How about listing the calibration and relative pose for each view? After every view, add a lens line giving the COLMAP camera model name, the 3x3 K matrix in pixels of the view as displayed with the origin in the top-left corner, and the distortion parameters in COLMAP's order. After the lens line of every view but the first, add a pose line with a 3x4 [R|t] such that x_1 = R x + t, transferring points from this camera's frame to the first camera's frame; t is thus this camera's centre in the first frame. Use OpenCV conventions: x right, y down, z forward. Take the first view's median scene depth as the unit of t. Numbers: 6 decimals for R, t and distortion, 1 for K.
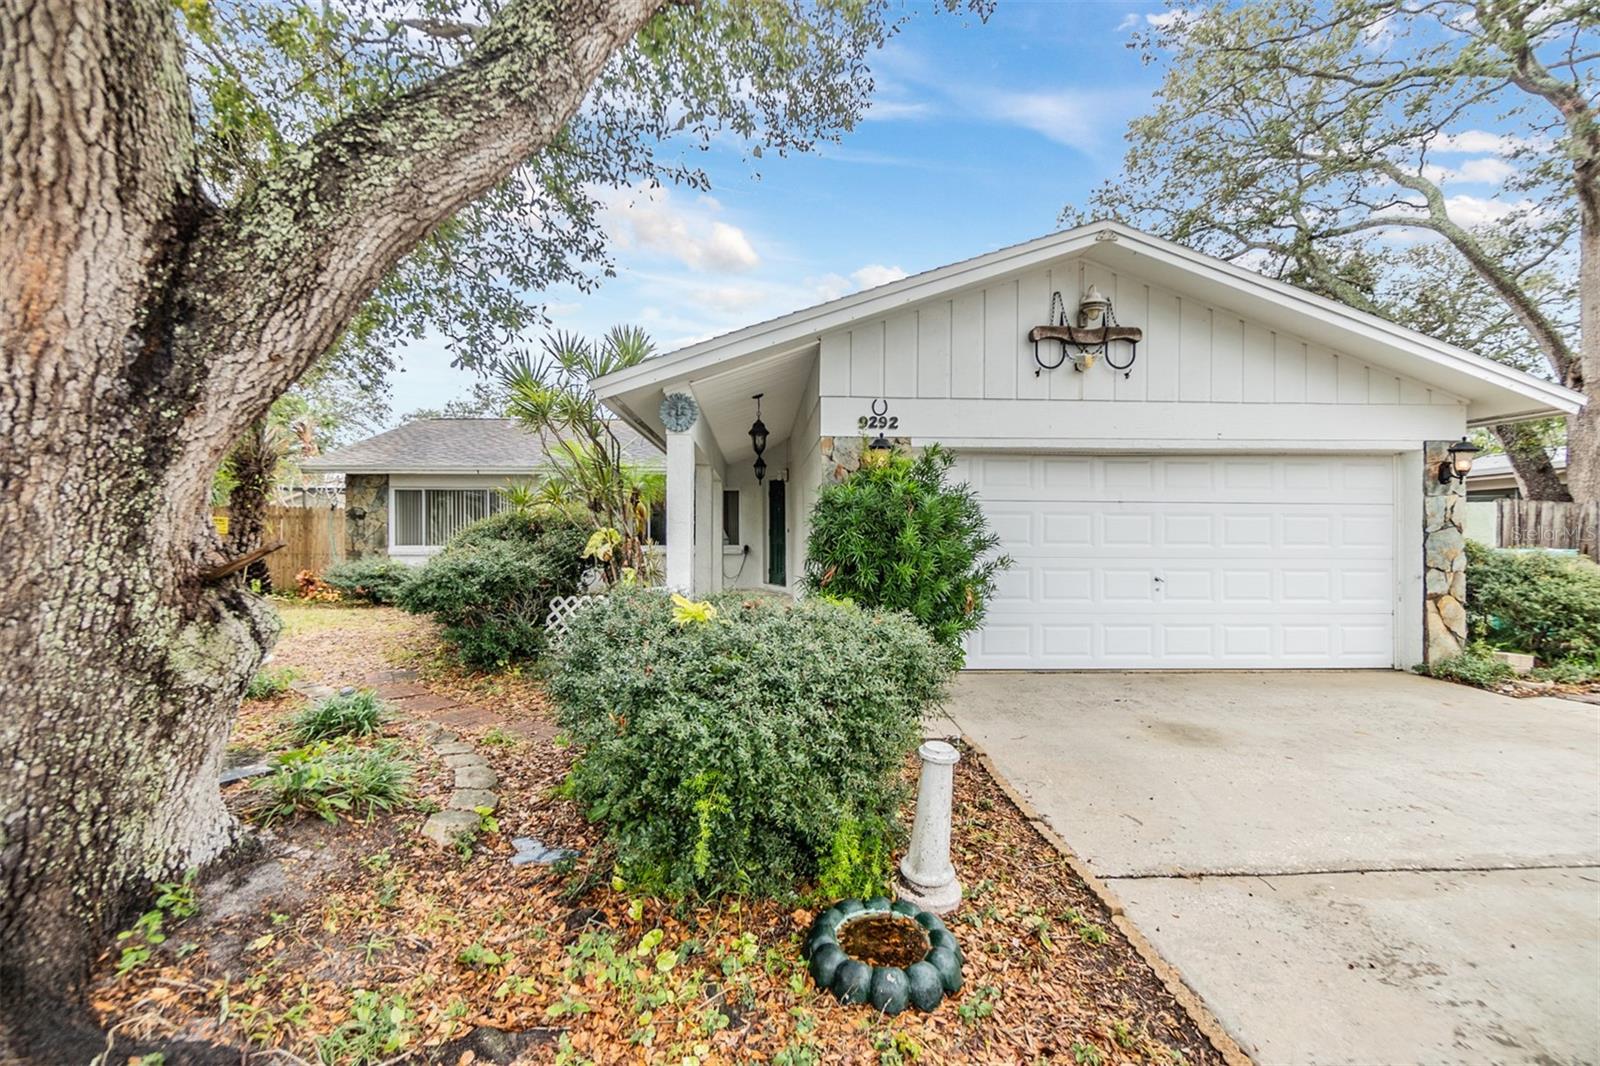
lens RADIAL K [[672.5, 0, 800.7], [0, 672.5, 529.9], [0, 0, 1]] dist [0.000783, 0.000079]
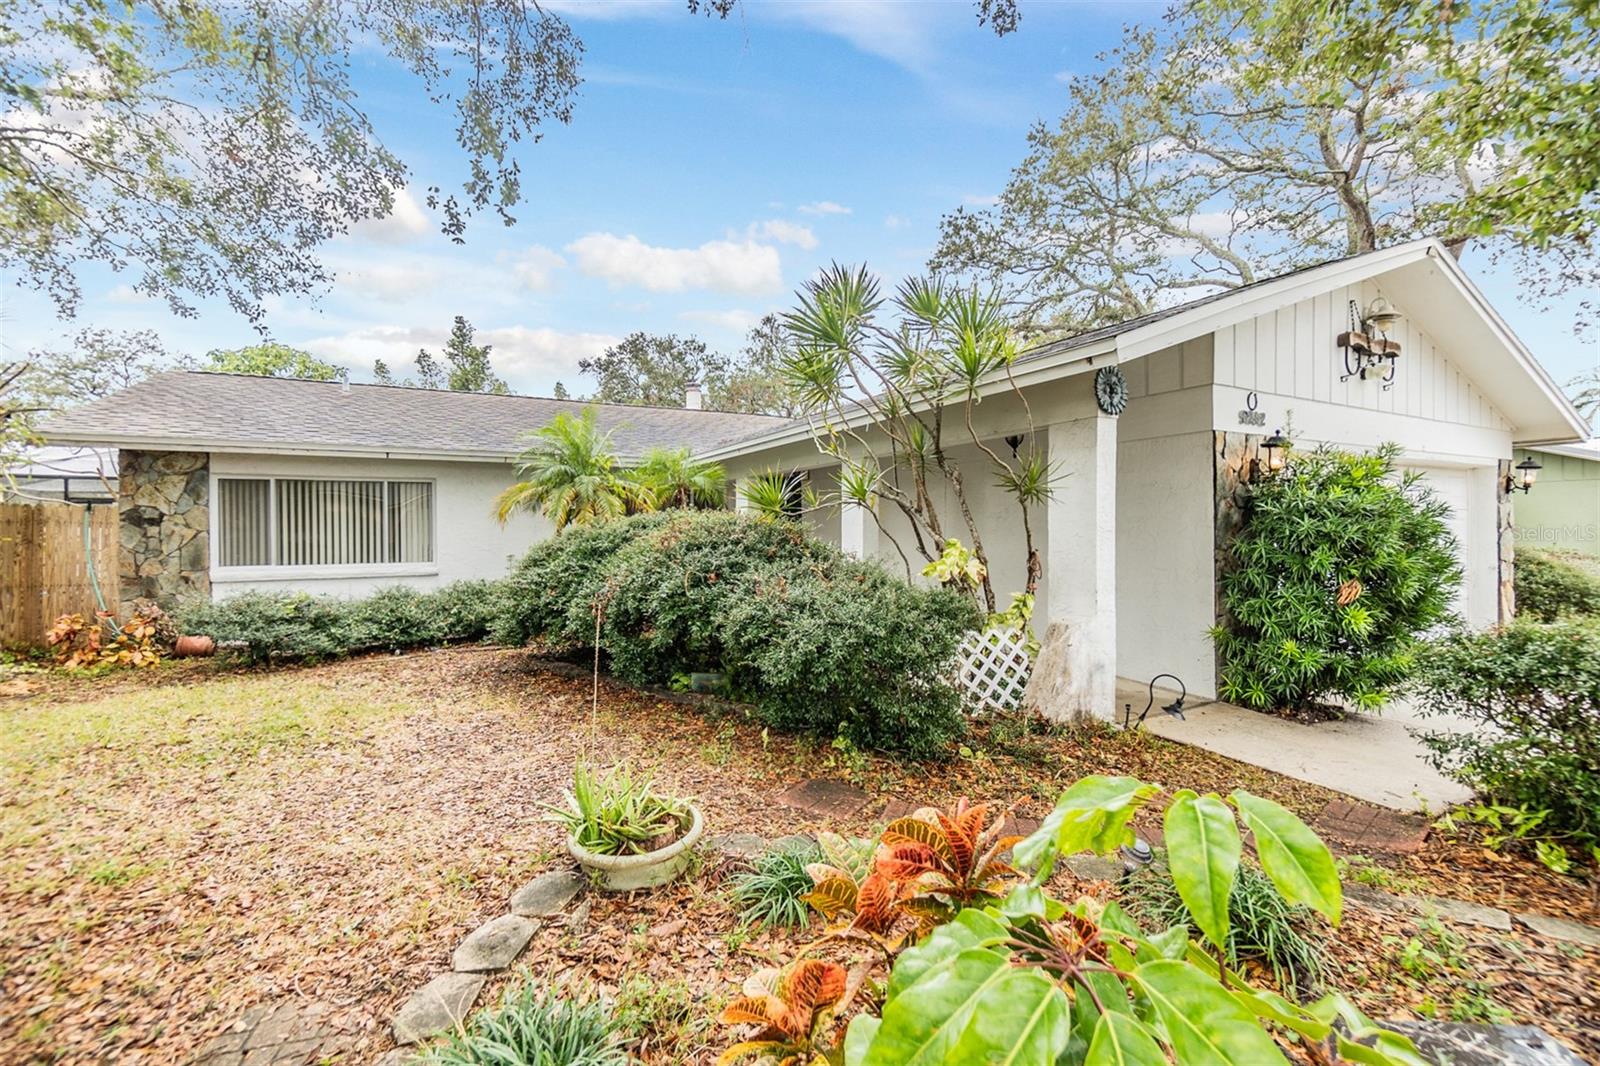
lens RADIAL K [[702.0, 0, 793.0], [0, 702.0, 530.8], [0, 0, 1]] dist [-0.004524, 0.001545]
pose [[0.907899, -0.008635, 0.419099, -0.393239], [0.009370, 0.999956, 0.000305, -0.005416], [-0.419083, 0.003651, 0.907940, 0.182307]]
